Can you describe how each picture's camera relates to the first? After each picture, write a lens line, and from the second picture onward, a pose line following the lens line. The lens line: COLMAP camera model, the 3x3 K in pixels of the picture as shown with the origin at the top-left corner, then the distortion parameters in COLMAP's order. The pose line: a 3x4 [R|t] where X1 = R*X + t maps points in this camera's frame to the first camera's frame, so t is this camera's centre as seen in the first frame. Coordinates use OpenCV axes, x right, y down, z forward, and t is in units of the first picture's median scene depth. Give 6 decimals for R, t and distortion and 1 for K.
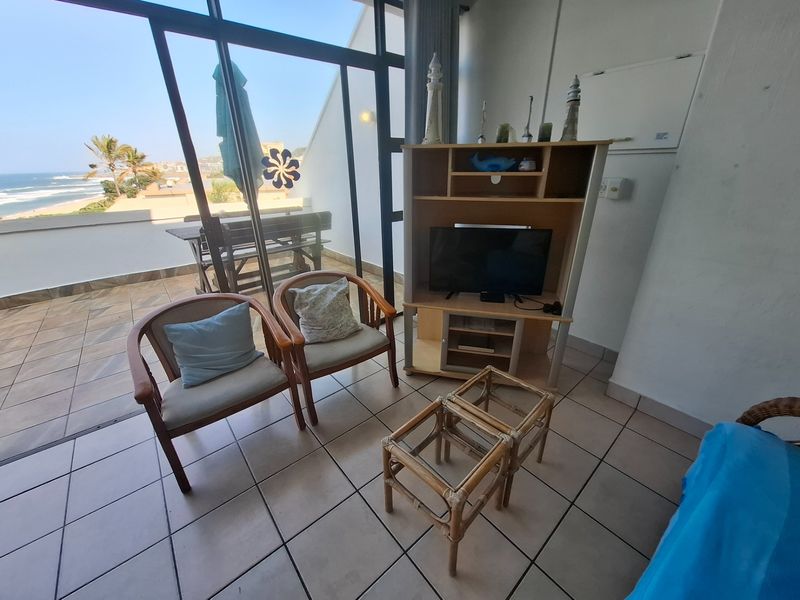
lens RADIAL K [[316.9, 0, 410.9], [0, 316.9, 302.7], [0, 0, 1]] dist [-0.000389, -0.000165]
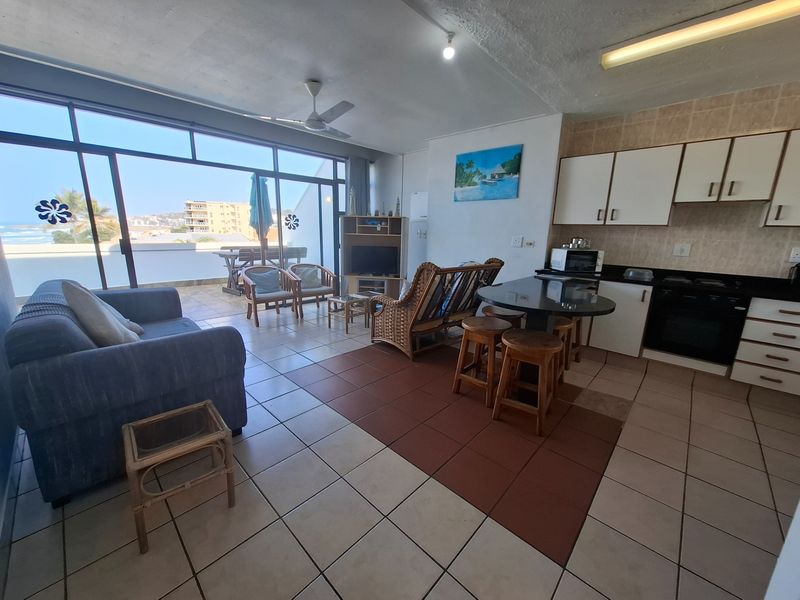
lens RADIAL K [[314.1, 0, 400.0], [0, 314.1, 300.0], [0, 0, 1]] dist [-0.000696, -0.000019]
pose [[0.995944, 0.014061, 0.088866, 0.213945], [0.002330, 0.983351, -0.181700, 0.606898], [-0.089942, 0.181170, 0.979330, -1.328530]]
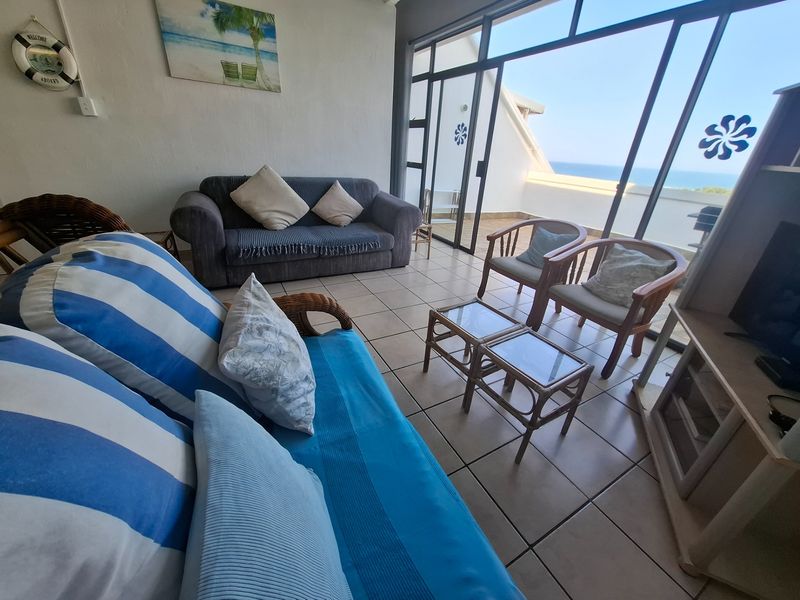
lens RADIAL K [[314.1, 0, 400.0], [0, 314.1, 300.0], [0, 0, 1]] dist [-0.000696, -0.000019]
pose [[-0.211291, 0.423227, -0.881042, 0.790266], [-0.440058, 0.763678, 0.472383, -0.073579], [0.872757, 0.487520, 0.024886, 0.373774]]
